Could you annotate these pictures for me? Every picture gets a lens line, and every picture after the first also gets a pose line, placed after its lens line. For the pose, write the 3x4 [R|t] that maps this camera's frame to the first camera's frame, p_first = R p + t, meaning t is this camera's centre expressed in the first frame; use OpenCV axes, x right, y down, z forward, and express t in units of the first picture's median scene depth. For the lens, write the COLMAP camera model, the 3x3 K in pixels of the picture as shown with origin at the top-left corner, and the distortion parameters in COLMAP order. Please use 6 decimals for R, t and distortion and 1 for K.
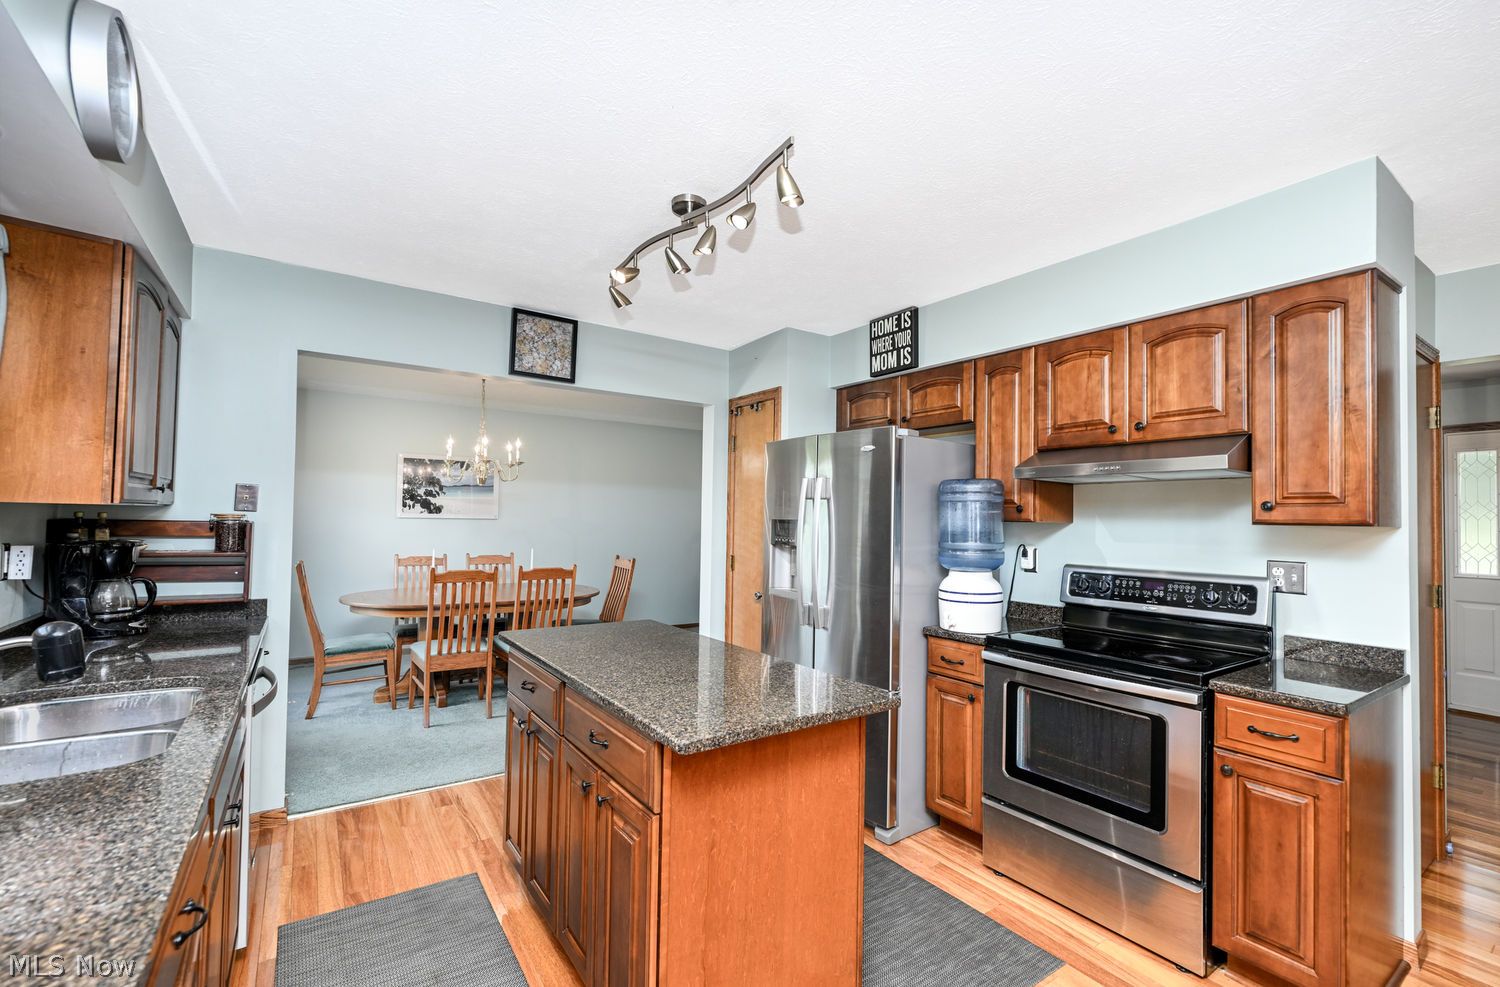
lens RADIAL K [[644.0, 0, 744.4], [0, 644.0, 505.6], [0, 0, 1]] dist [0.004934, 0.000295]
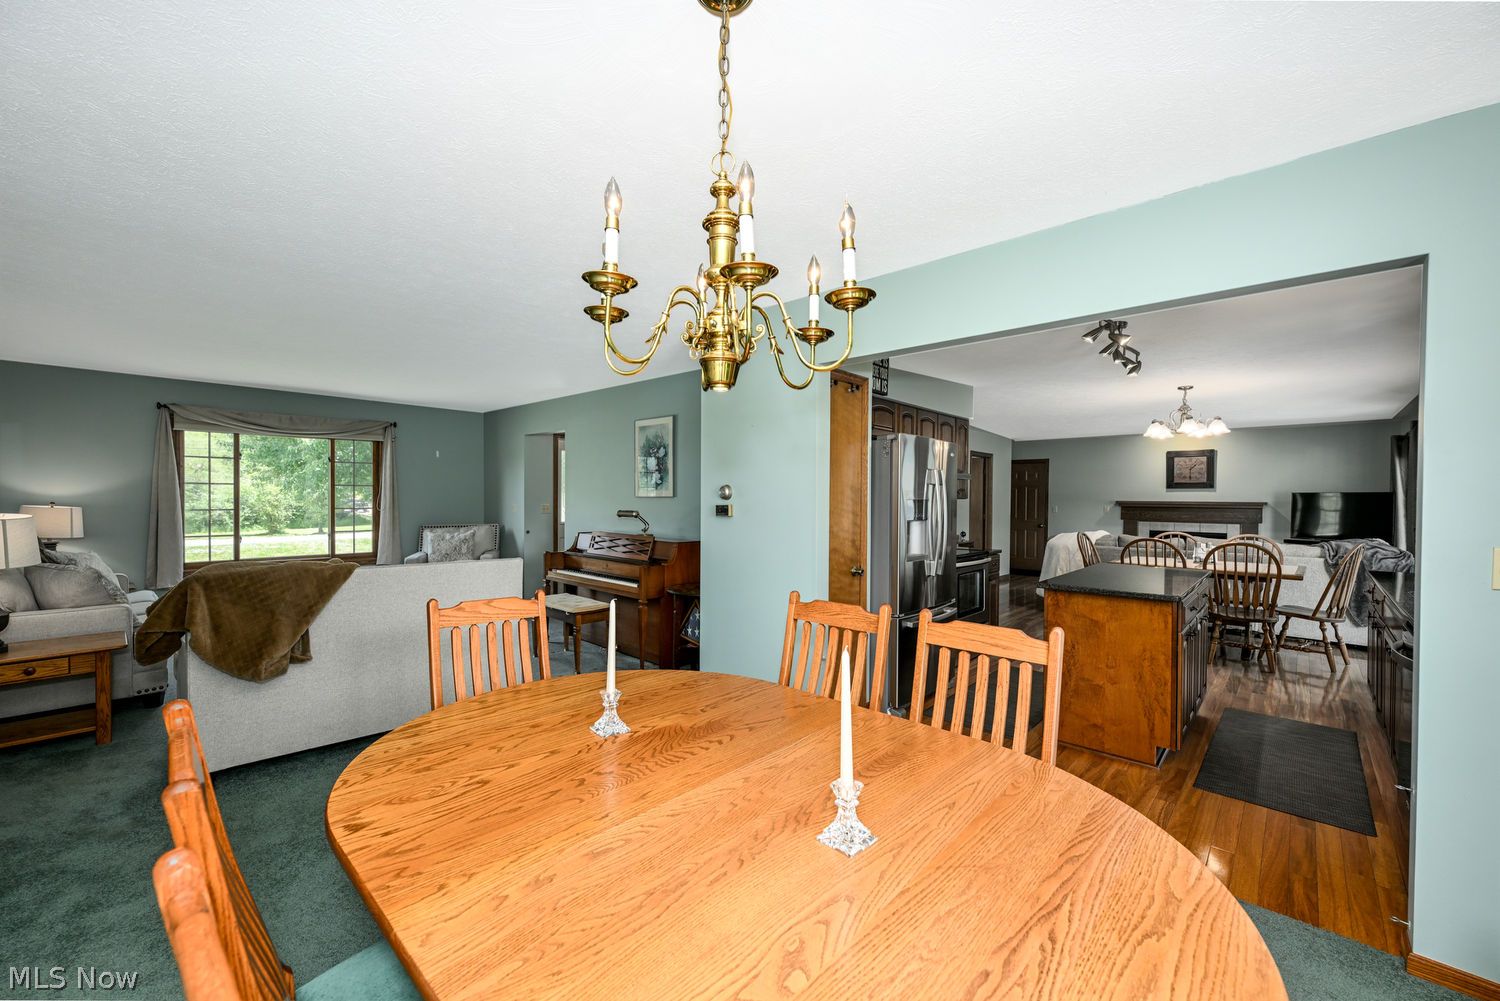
lens RADIAL K [[600.0, 0, 753.1], [0, 600.0, 494.5], [0, 0, 1]] dist [0.000690, -0.000131]
pose [[-0.234039, -0.015039, 0.972111, -0.948284], [-0.034268, 0.999387, 0.007210, 0.014246], [-0.971623, -0.031625, -0.234411, 1.500882]]
